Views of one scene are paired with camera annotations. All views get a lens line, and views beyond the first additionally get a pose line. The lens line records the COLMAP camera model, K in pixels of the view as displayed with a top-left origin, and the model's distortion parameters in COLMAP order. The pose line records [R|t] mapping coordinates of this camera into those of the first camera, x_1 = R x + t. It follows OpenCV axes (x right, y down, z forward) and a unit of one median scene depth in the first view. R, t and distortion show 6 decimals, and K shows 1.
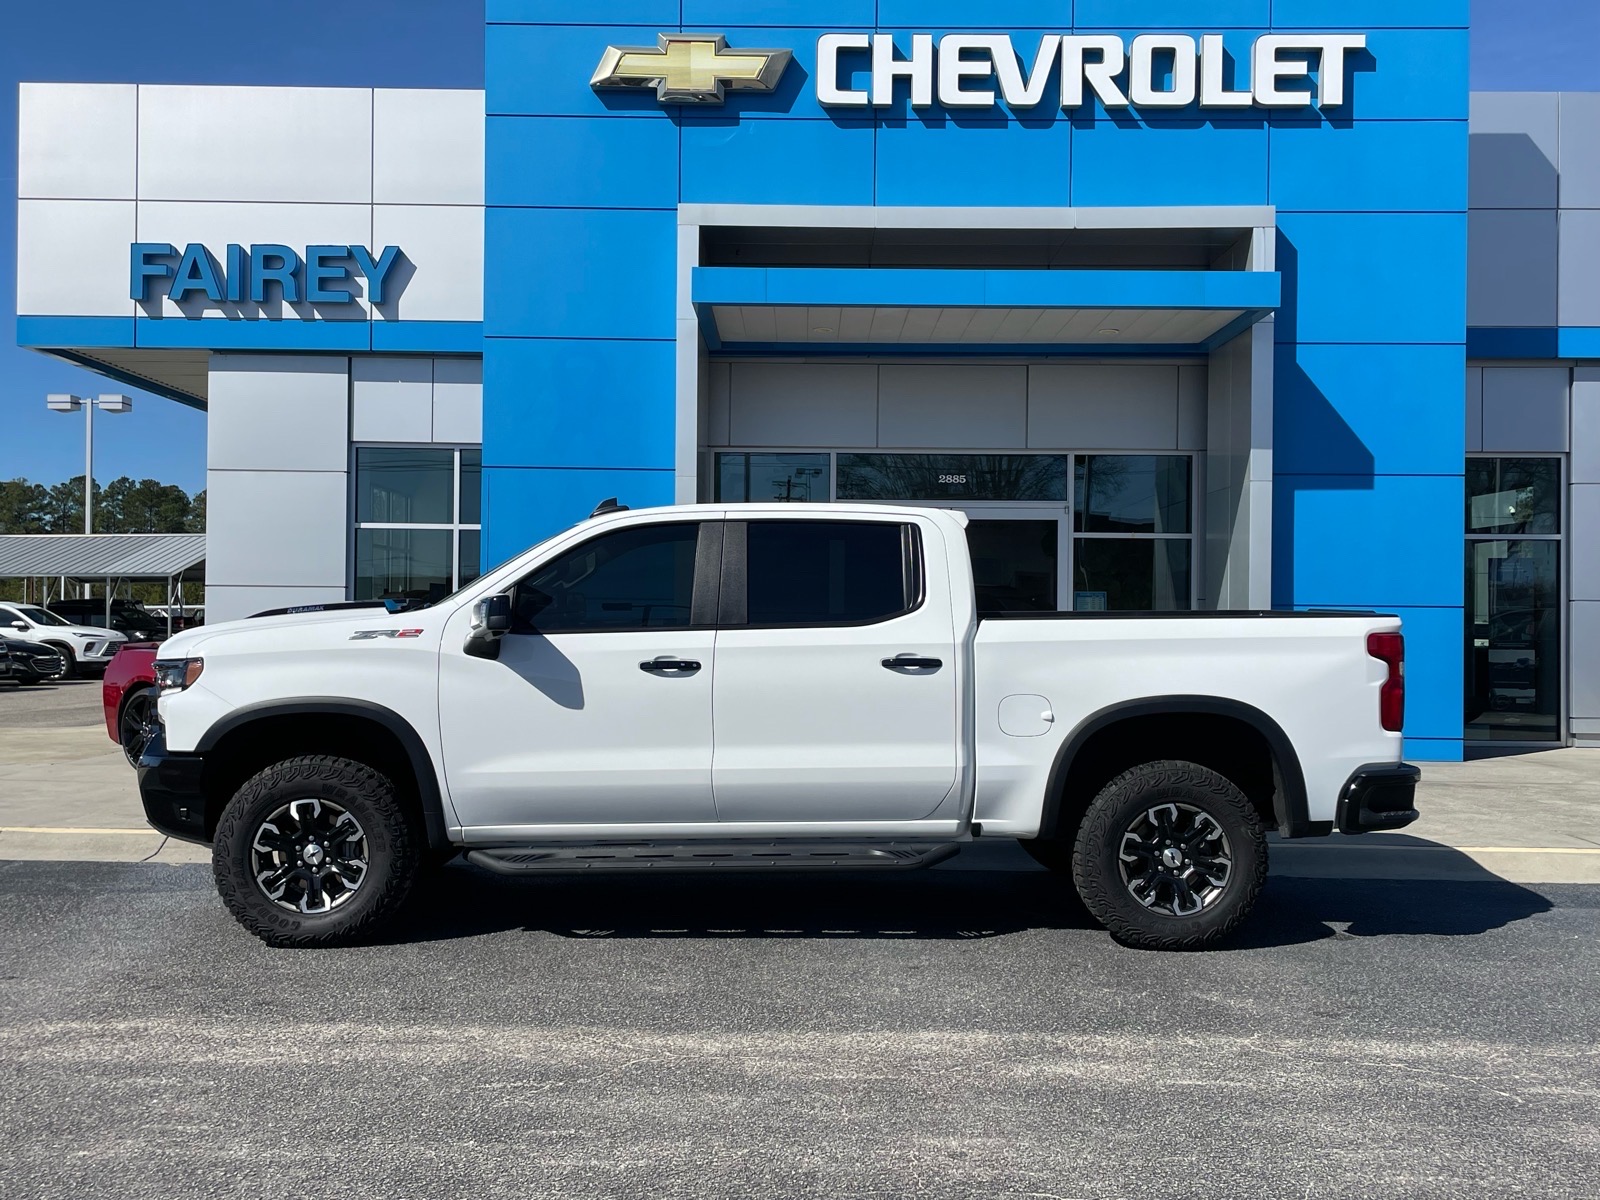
lens RADIAL K [[1512.8, 0, 801.4], [0, 1512.8, 585.1], [0, 0, 1]] dist [0.072078, 0.000000]
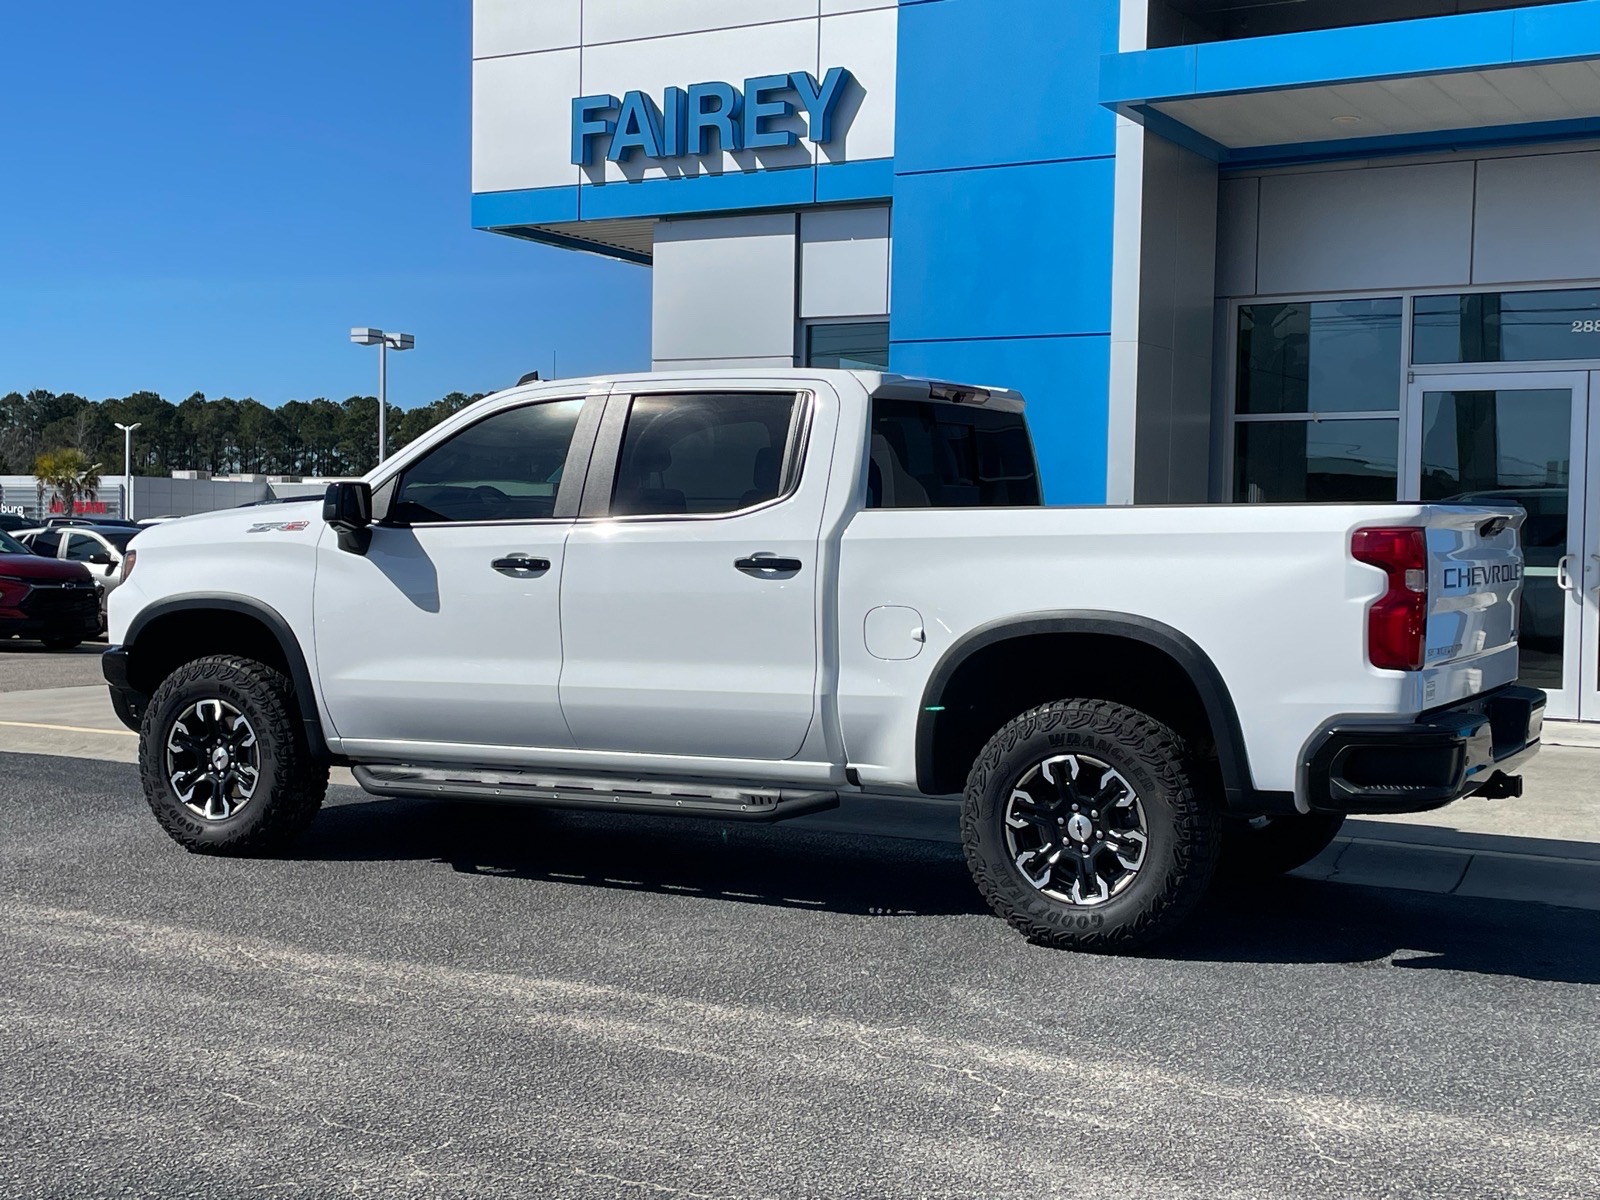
lens RADIAL K [[2125.8, 0, 799.7], [0, 2125.8, 611.2], [0, 0, 1]] dist [0.125624, 0.000000]
pose [[0.867259, 0.021042, -0.497412, 0.643319], [0.001212, 0.999014, 0.044375, 0.026109], [0.497855, -0.039088, 0.866379, 0.029092]]
